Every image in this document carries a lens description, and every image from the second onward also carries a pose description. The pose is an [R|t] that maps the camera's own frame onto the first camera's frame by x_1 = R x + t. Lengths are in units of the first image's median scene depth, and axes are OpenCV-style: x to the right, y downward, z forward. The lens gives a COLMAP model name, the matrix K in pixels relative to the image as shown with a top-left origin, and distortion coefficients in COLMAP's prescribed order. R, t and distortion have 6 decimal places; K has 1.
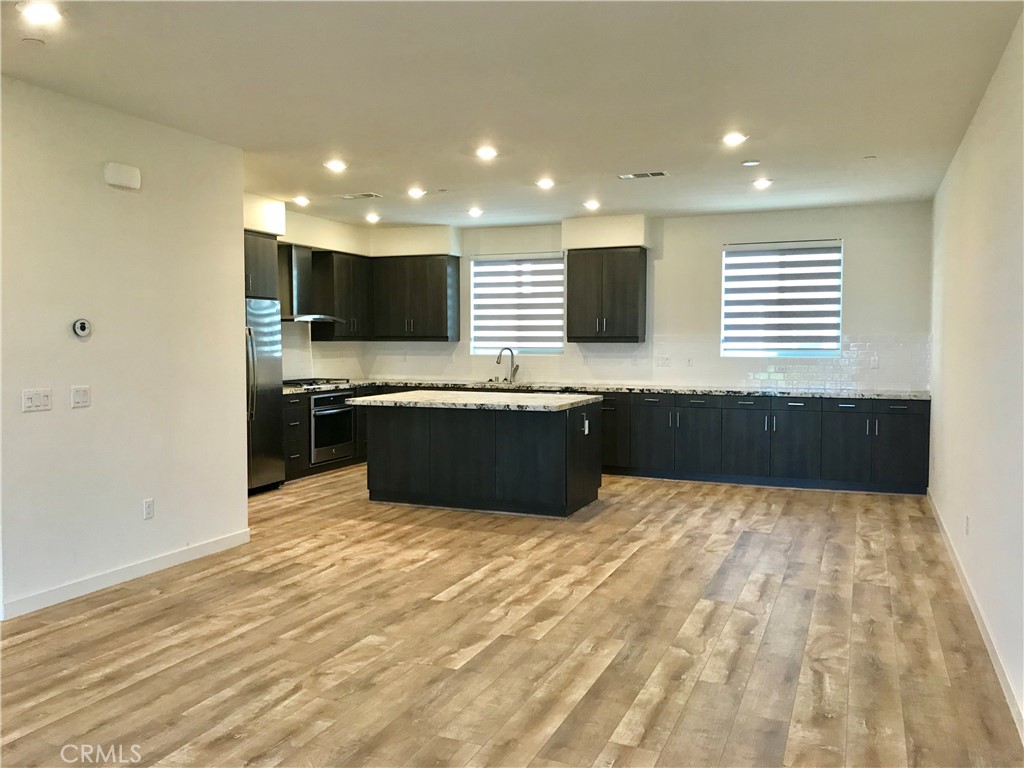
lens RADIAL K [[852.8, 0, 514.7], [0, 852.8, 385.1], [0, 0, 1]] dist [0.042335, -0.033237]
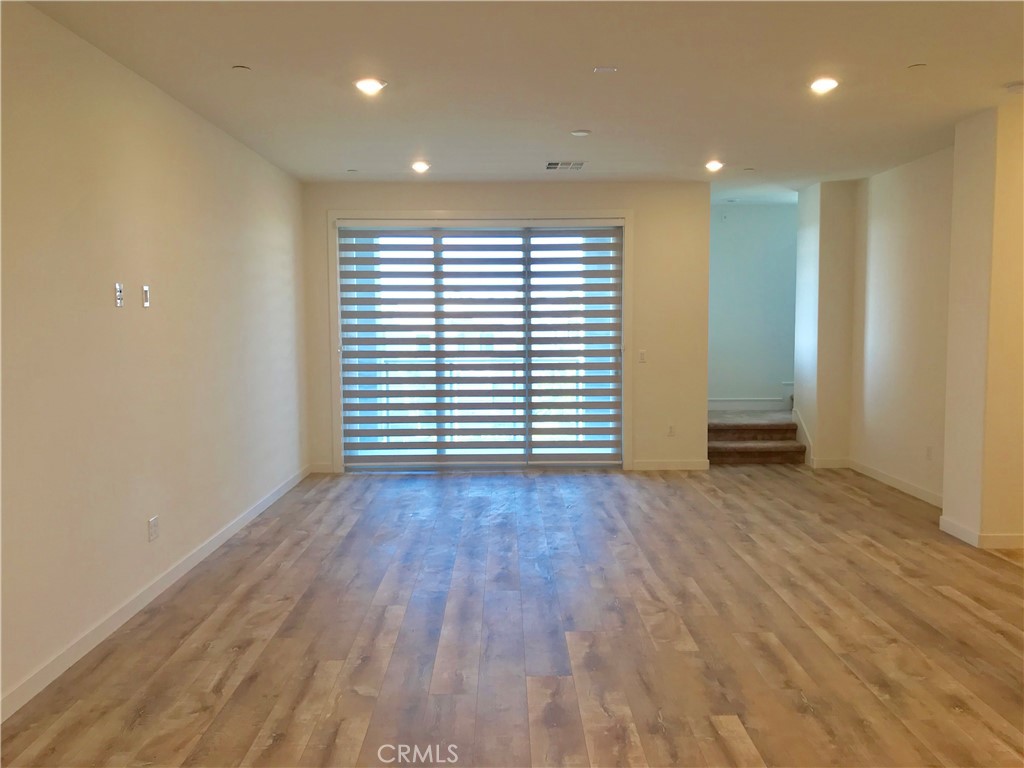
lens RADIAL K [[852.8, 0, 511.2], [0, 852.8, 385.0], [0, 0, 1]] dist [0.042335, -0.033237]
pose [[-0.921833, 0.037079, -0.385809, 0.384265], [-0.015122, 0.991215, 0.131396, -0.115494], [0.387291, 0.126959, -0.913174, 1.830913]]
